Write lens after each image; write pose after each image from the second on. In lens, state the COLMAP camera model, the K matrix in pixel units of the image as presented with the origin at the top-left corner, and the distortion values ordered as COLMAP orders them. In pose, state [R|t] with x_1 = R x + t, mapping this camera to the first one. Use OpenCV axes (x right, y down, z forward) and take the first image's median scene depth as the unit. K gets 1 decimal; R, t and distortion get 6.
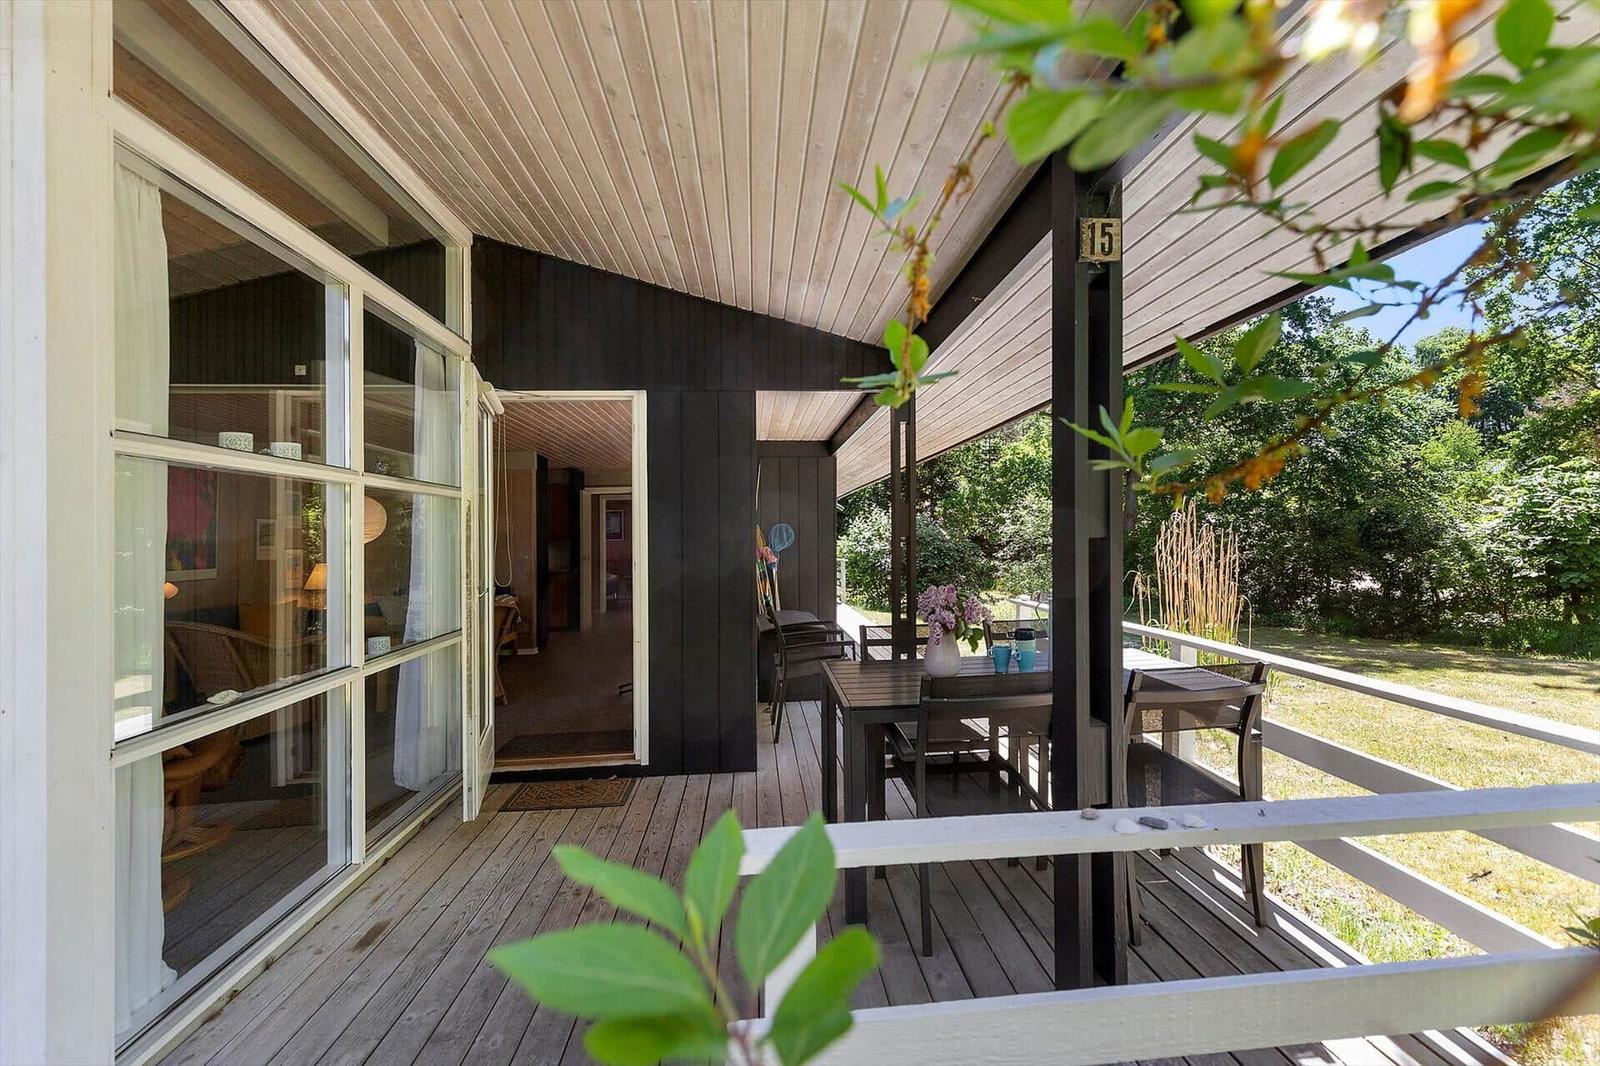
lens RADIAL K [[738.0, 0, 805.3], [0, 738.0, 550.1], [0, 0, 1]] dist [0.007476, 0.000695]
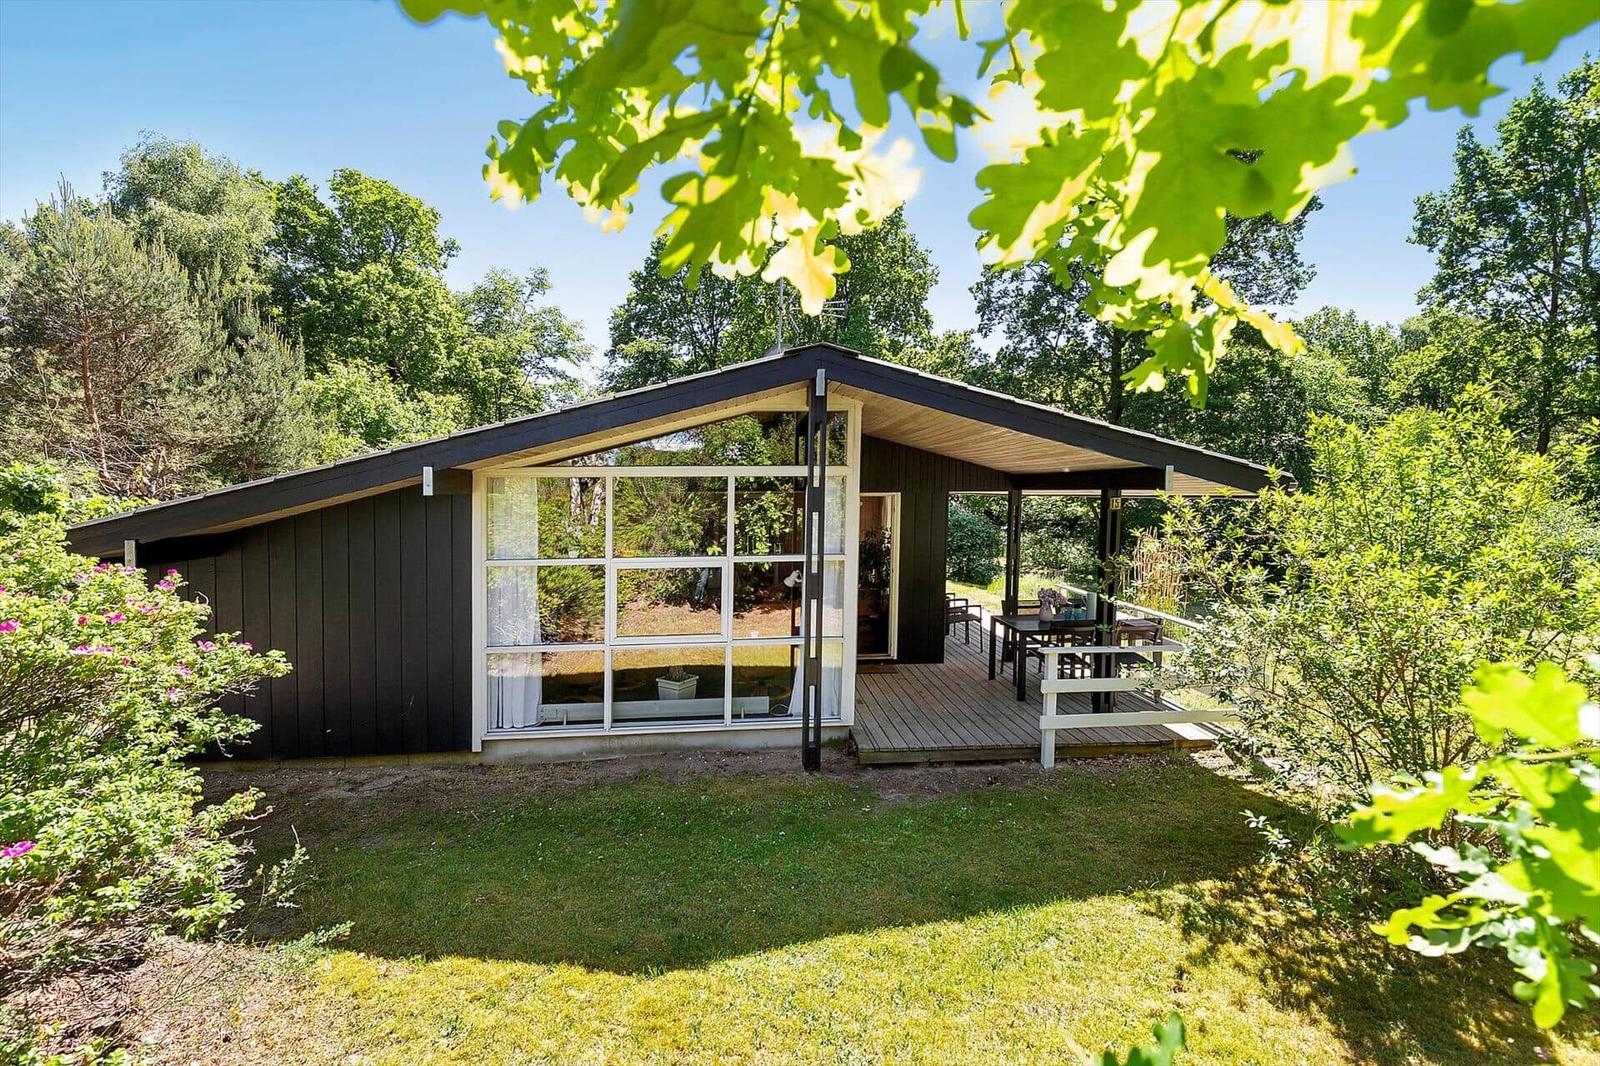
lens RADIAL K [[738.0, 0, 805.3], [0, 738.0, 550.1], [0, 0, 1]] dist [0.007476, 0.000695]
pose [[0.999722, 0.021024, 0.010713, -0.690230], [-0.021688, 0.997575, 0.066131, -0.230078], [-0.009297, -0.066344, 0.997753, -1.560836]]
